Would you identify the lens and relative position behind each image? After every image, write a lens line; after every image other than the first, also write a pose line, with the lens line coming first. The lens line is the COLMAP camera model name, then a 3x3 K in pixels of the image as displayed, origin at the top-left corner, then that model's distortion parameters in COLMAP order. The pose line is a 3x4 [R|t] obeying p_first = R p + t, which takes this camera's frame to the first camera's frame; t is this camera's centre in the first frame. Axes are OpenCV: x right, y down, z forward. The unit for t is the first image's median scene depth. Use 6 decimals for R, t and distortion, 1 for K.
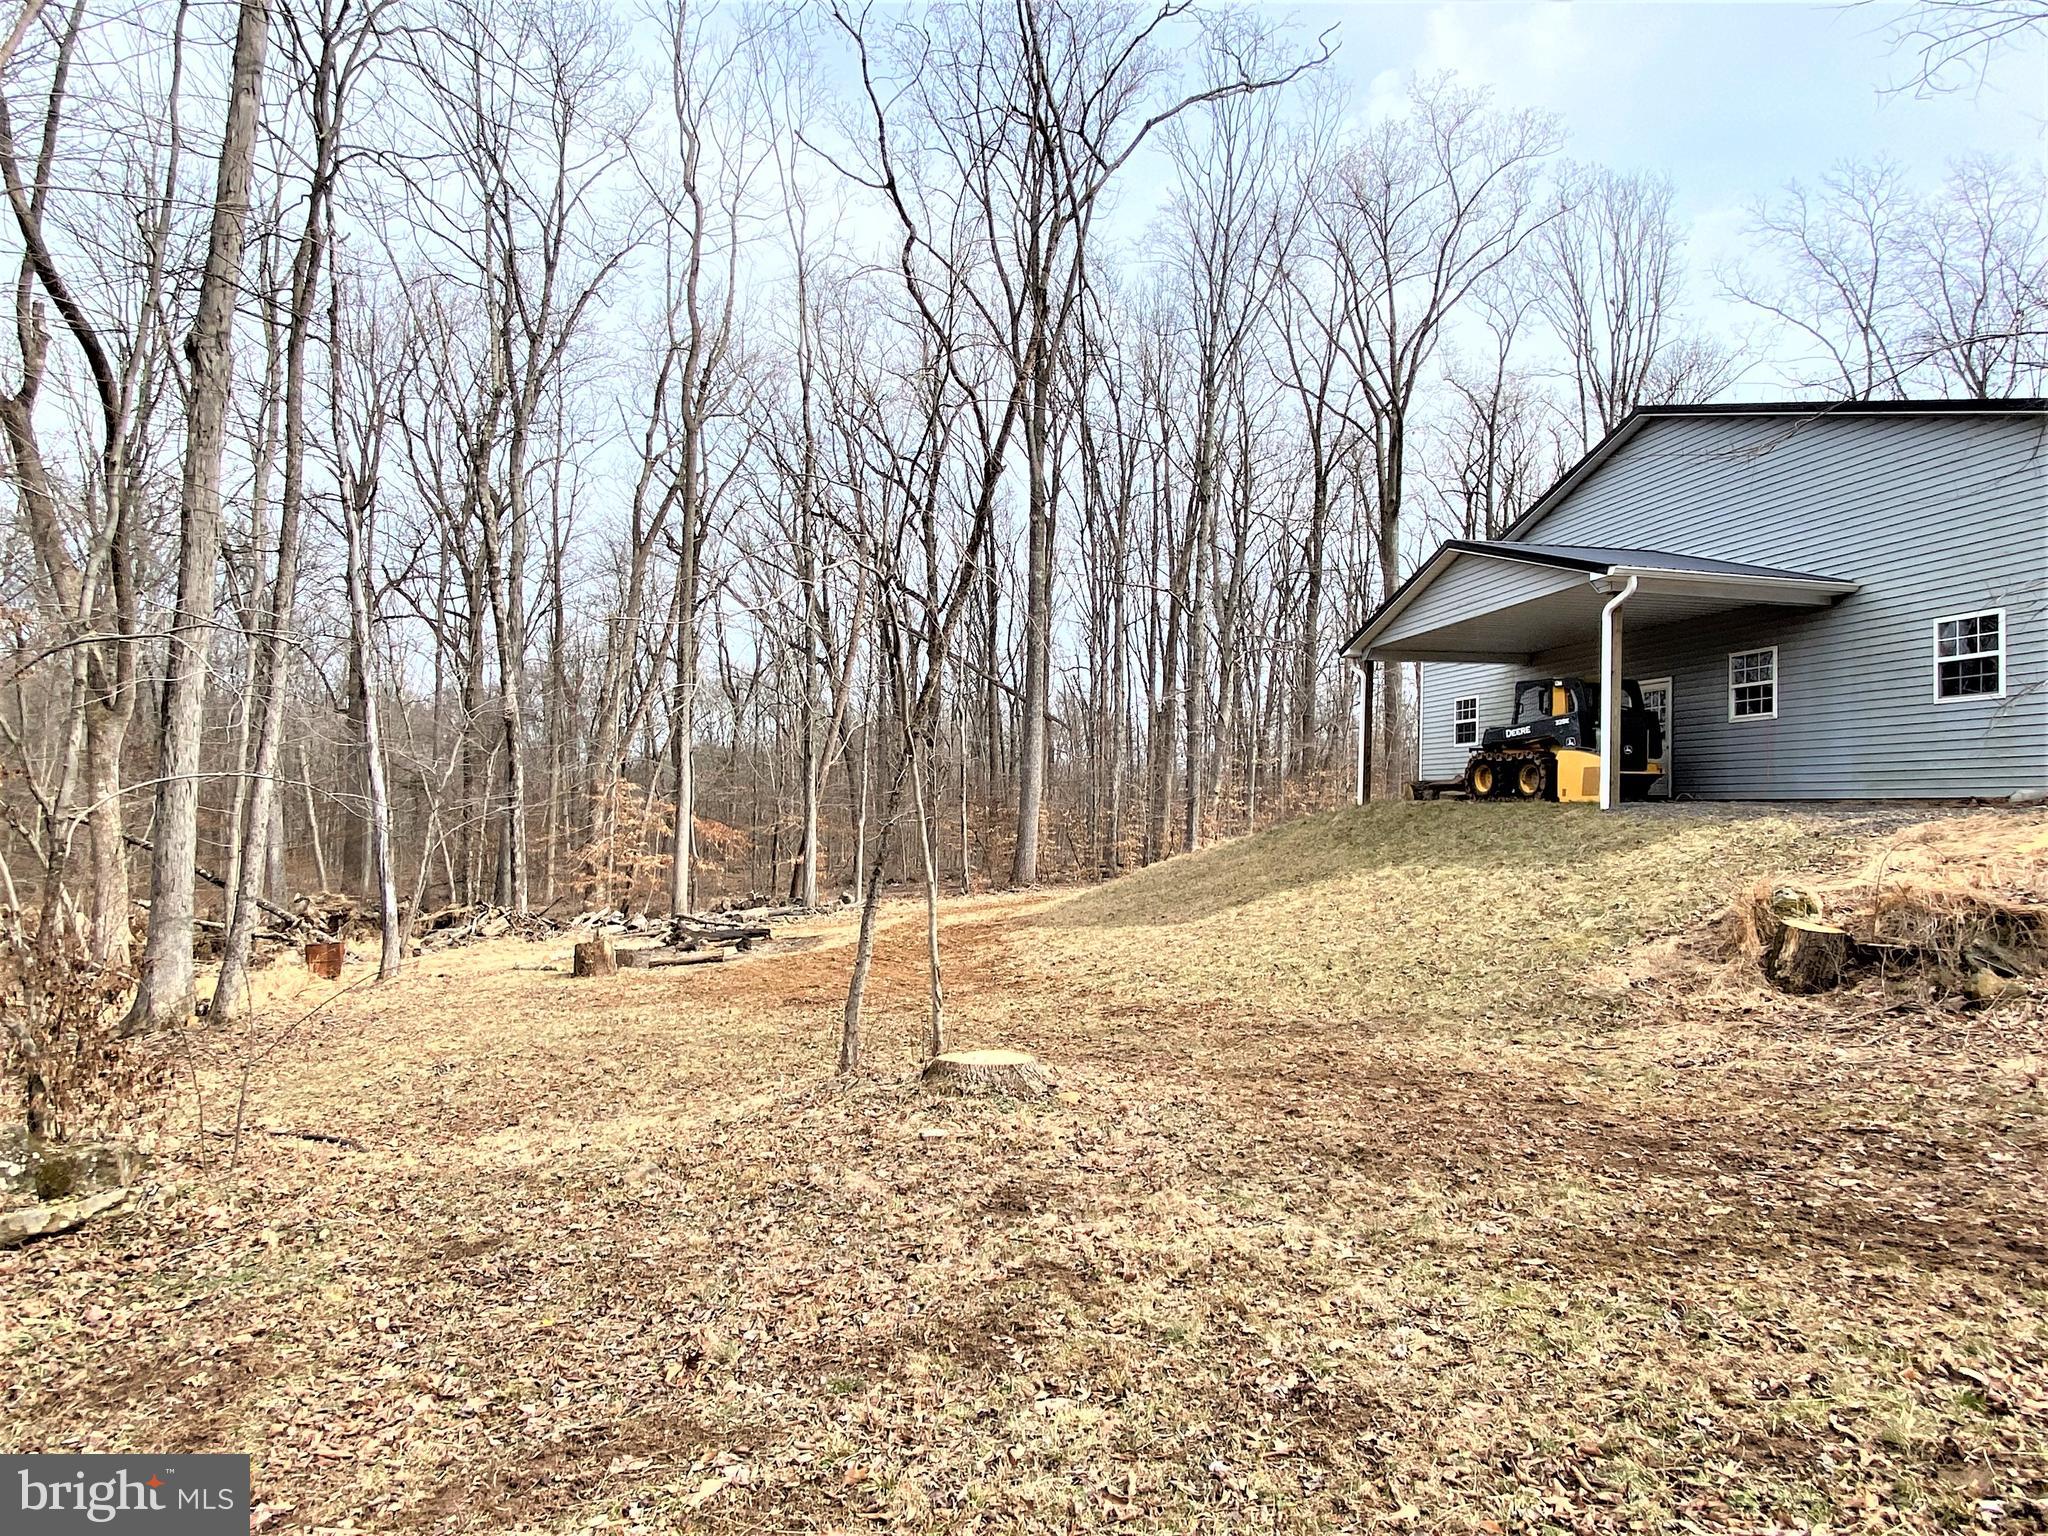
lens RADIAL K [[1128.9, 0, 1029.6], [0, 1128.9, 783.8], [0, 0, 1]] dist [0.007326, 0.000407]
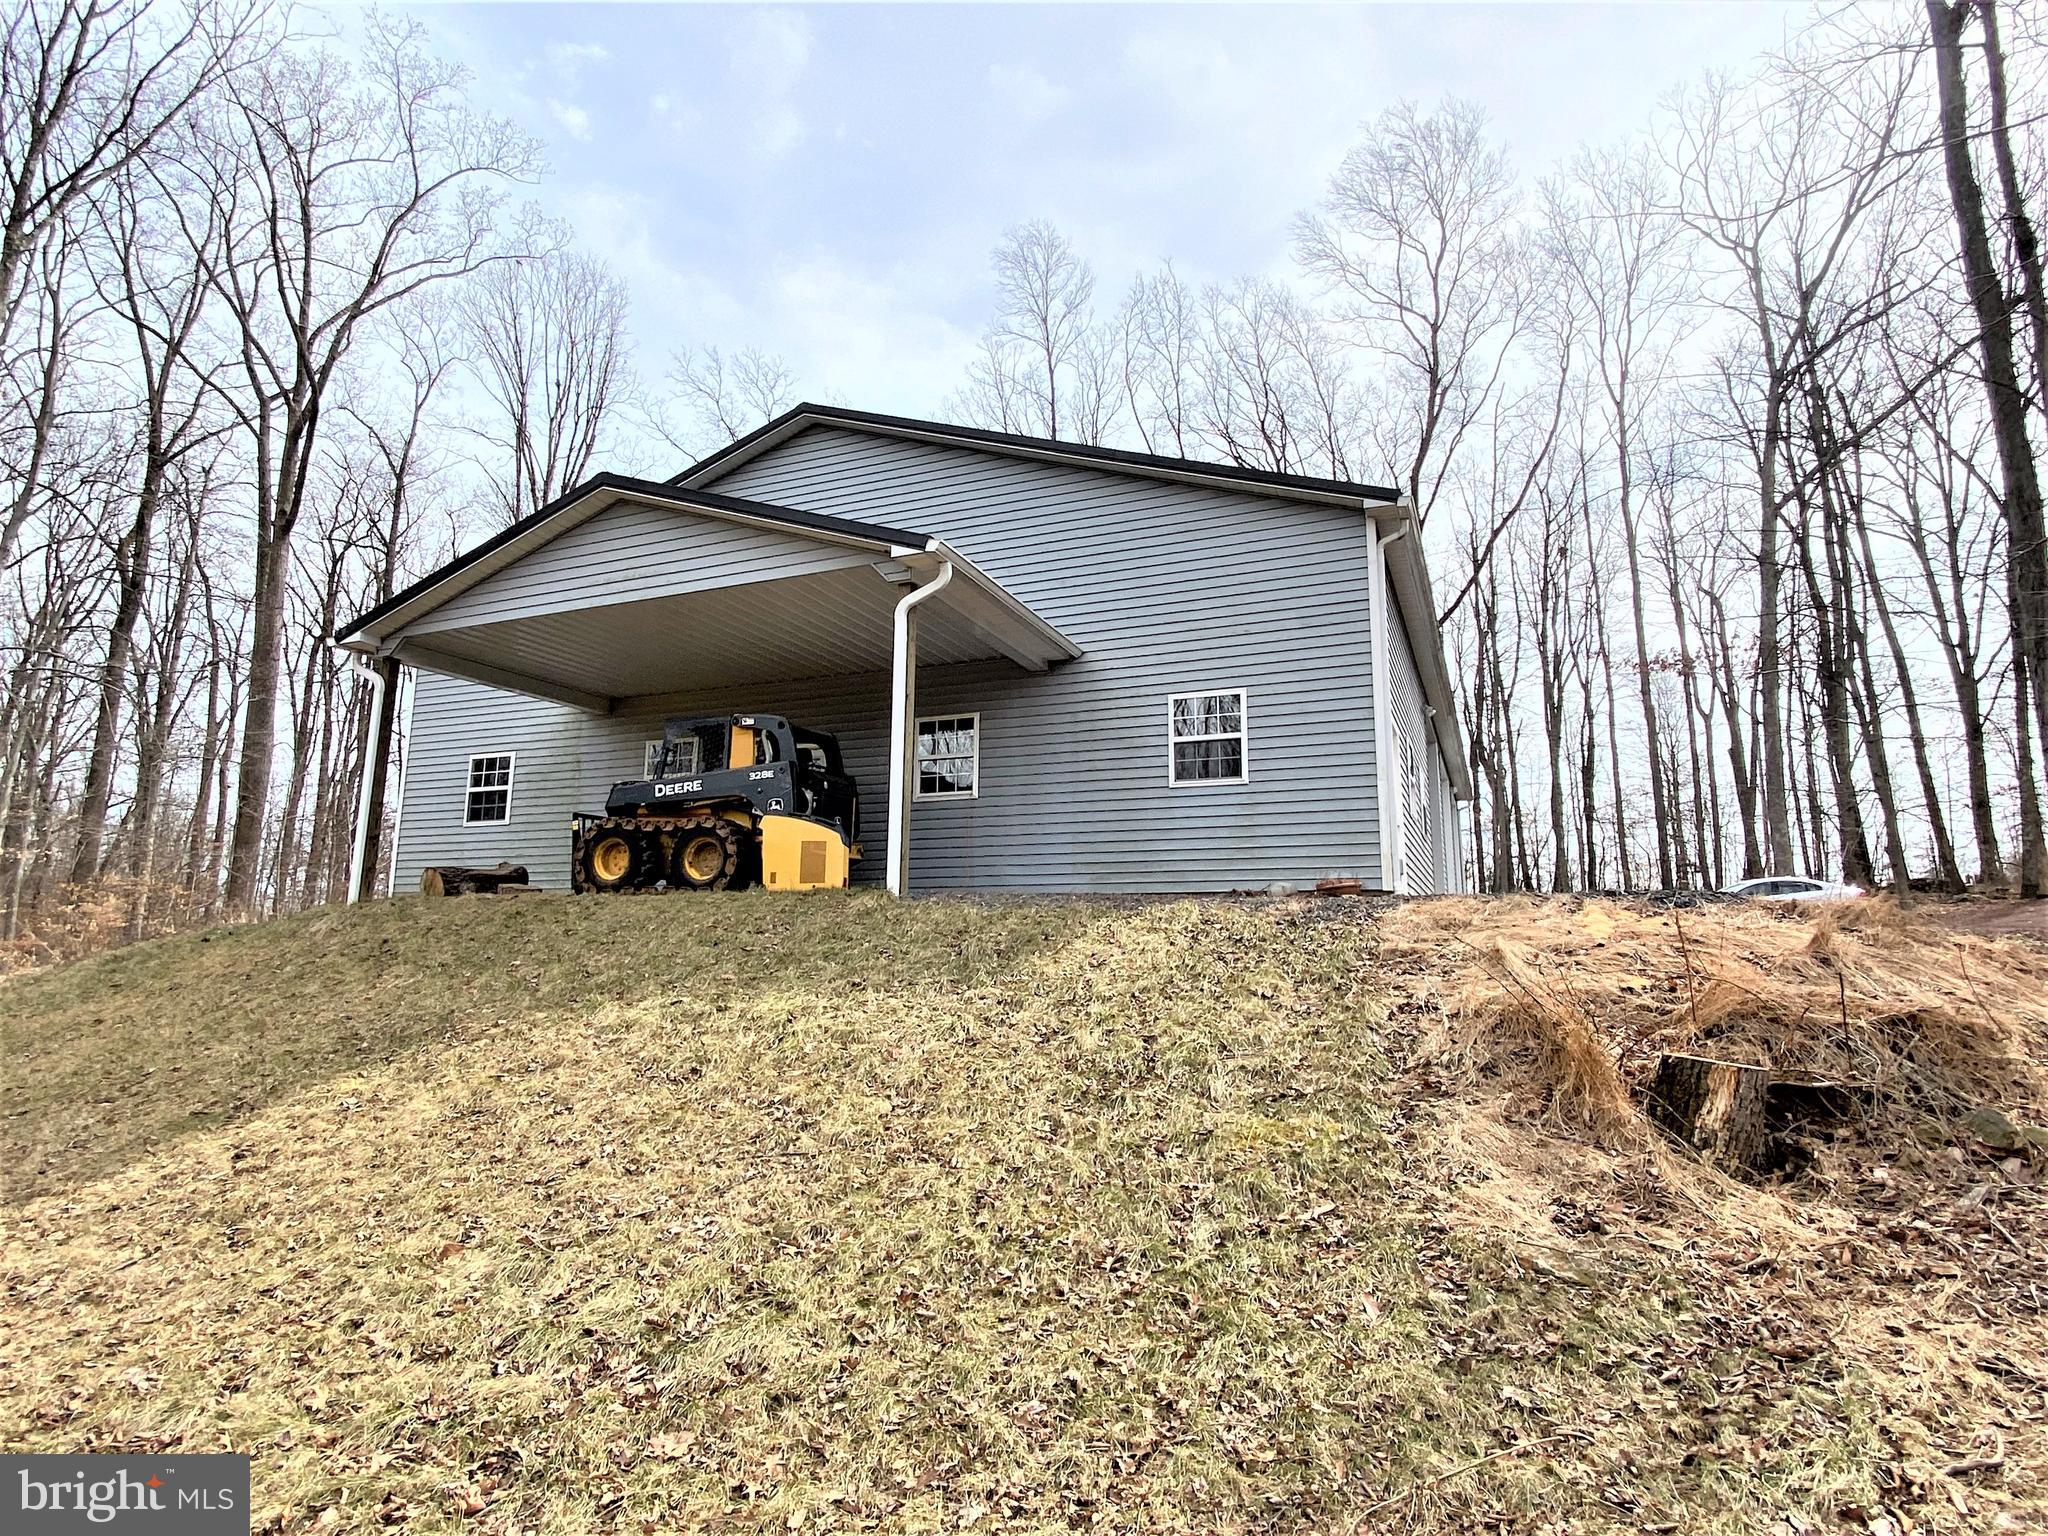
lens RADIAL K [[1128.9, 0, 1024.1], [0, 1128.9, 777.2], [0, 0, 1]] dist [0.007326, 0.000407]
pose [[0.555503, 0.120215, 0.822779, -0.001022], [-0.016040, 0.990859, -0.133944, 0.035376], [-0.831360, 0.061209, 0.552354, 0.497183]]
